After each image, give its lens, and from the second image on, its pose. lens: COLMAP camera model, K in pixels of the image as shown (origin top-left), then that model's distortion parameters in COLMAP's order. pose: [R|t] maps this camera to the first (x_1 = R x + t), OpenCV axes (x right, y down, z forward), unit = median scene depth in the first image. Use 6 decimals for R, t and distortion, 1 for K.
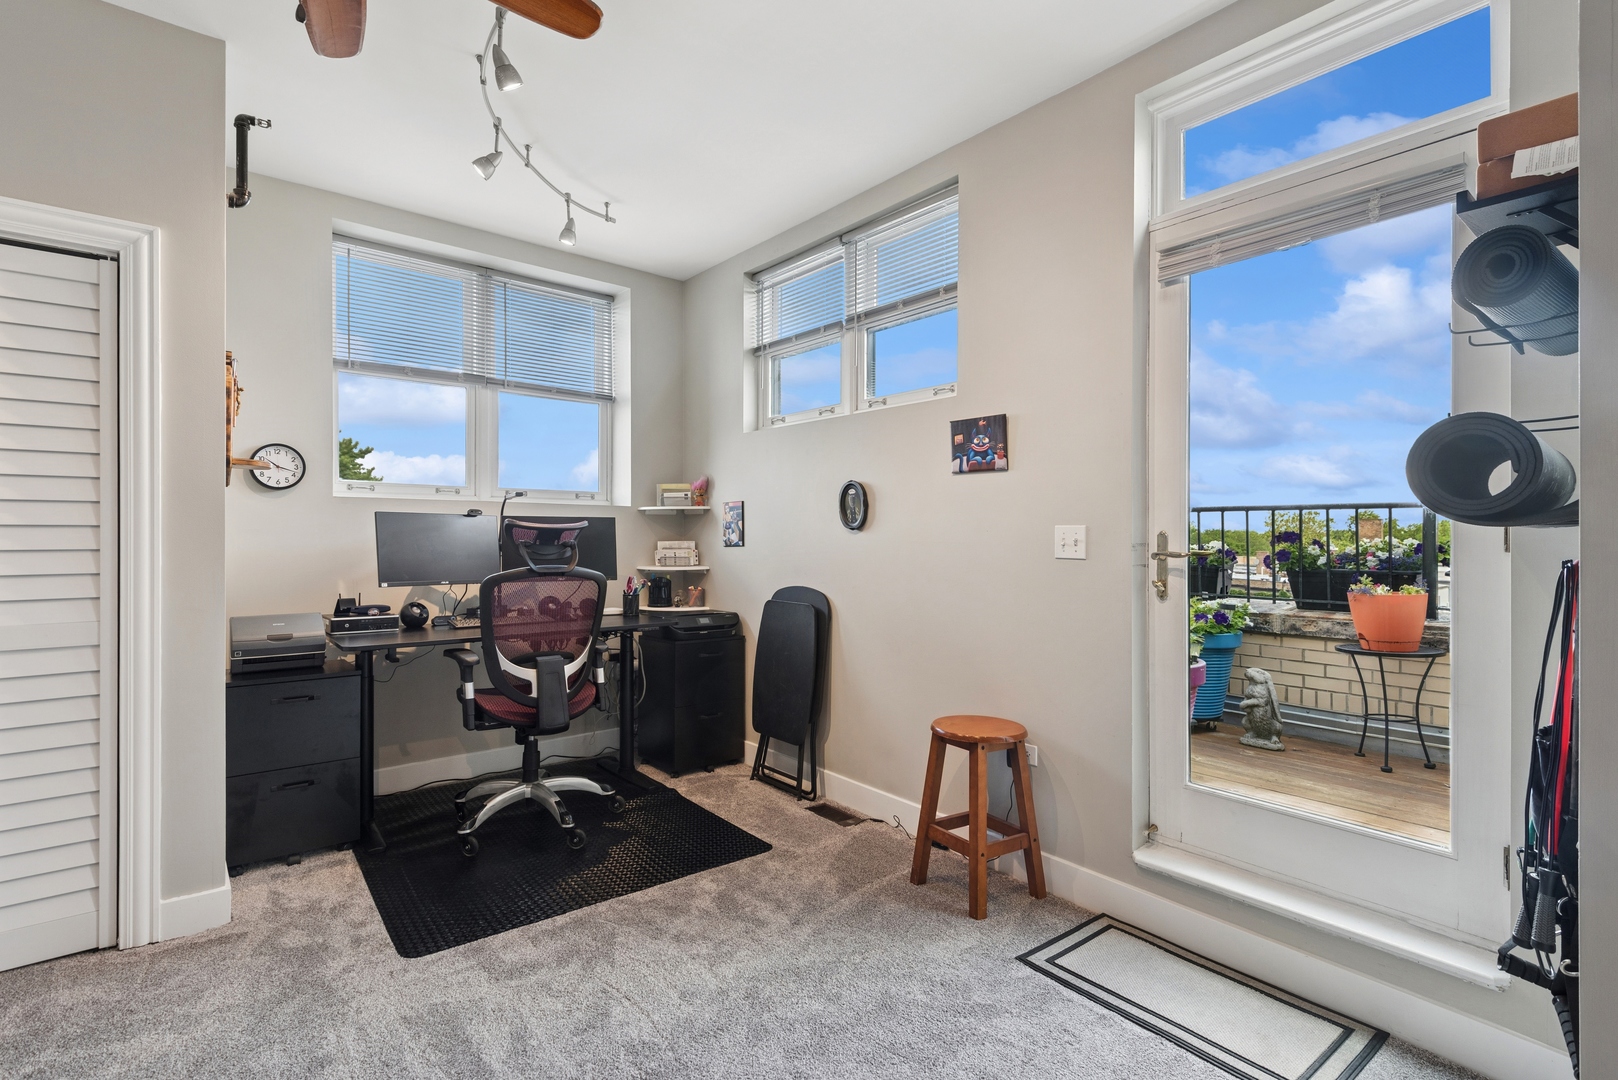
lens RADIAL K [[765.7, 0, 787.7], [0, 765.7, 538.2], [0, 0, 1]] dist [0.062696, -0.039539]
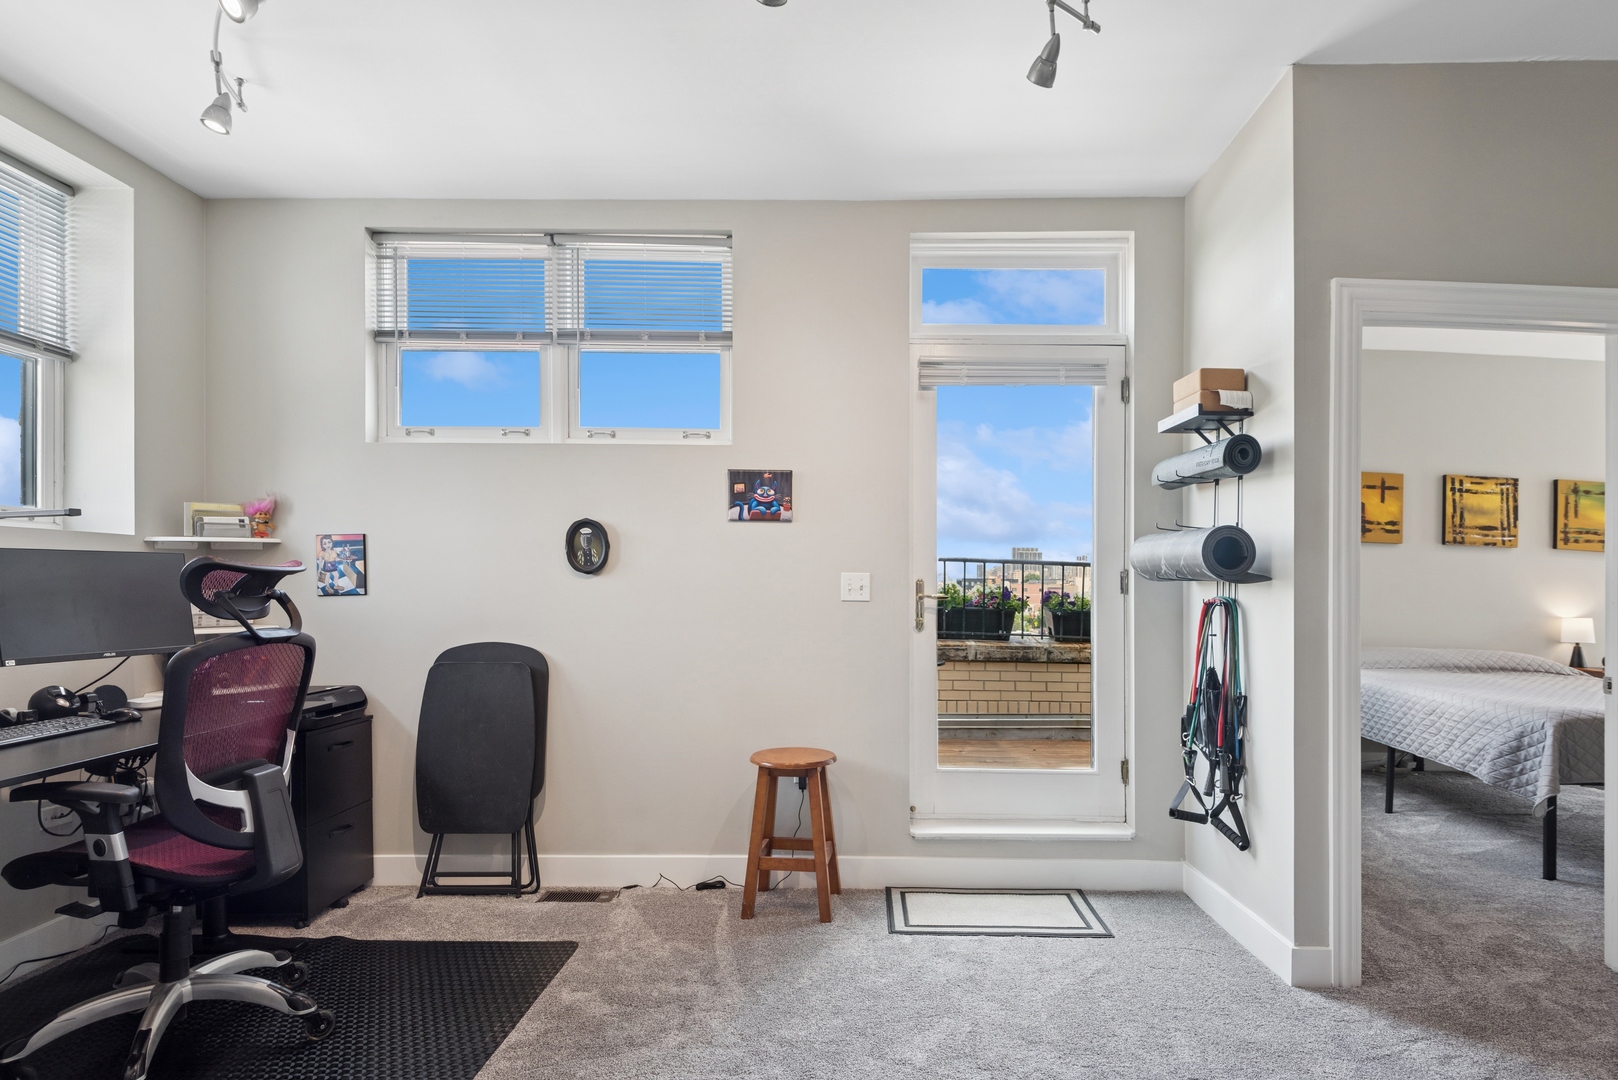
lens RADIAL K [[873.7, 0, 819.7], [0, 873.7, 582.5], [0, 0, 1]] dist [0.017946, -0.001054]
pose [[0.632542, -0.001897, 0.774524, -0.567798], [0.001429, 0.999998, 0.001282, -0.002701], [-0.774525, 0.000296, 0.632543, 0.157724]]
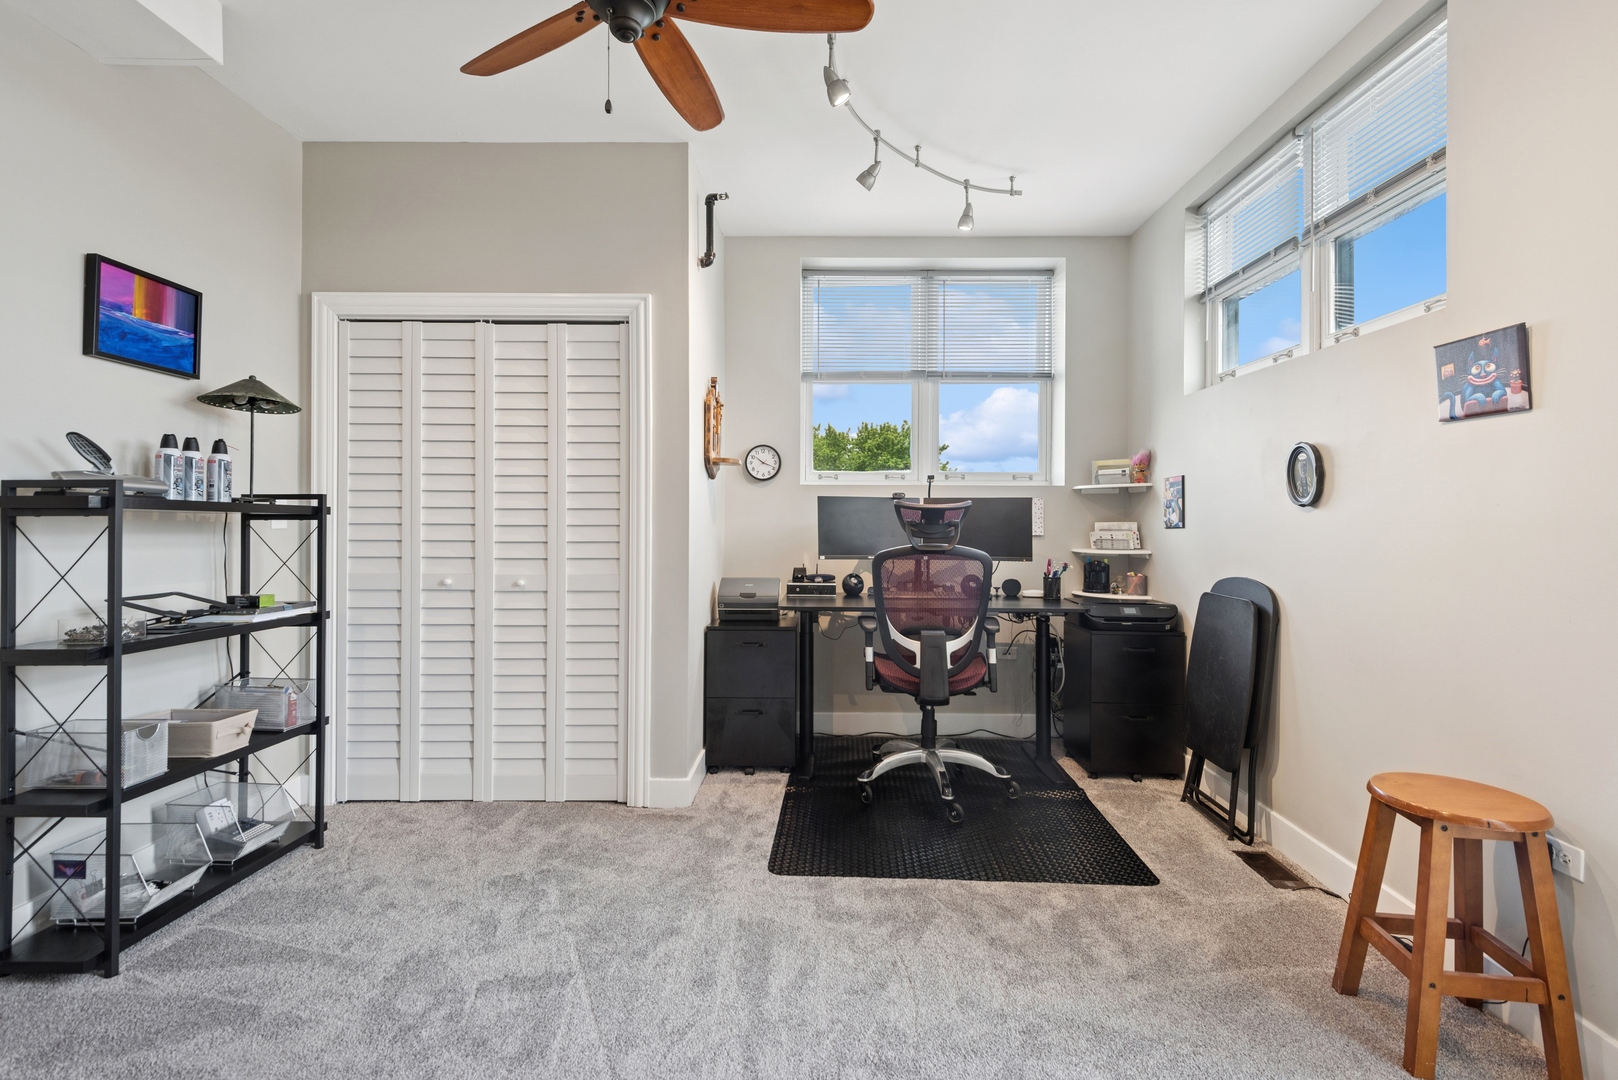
lens RADIAL K [[740.6, 0, 817.2], [0, 740.6, 523.2], [0, 0, 1]] dist [0.057673, -0.029325]
pose [[0.779648, 0.002872, -0.626212, 0.191359], [-0.001879, 0.999996, 0.002248, 0.005200], [0.626215, -0.000576, 0.779650, 0.114746]]
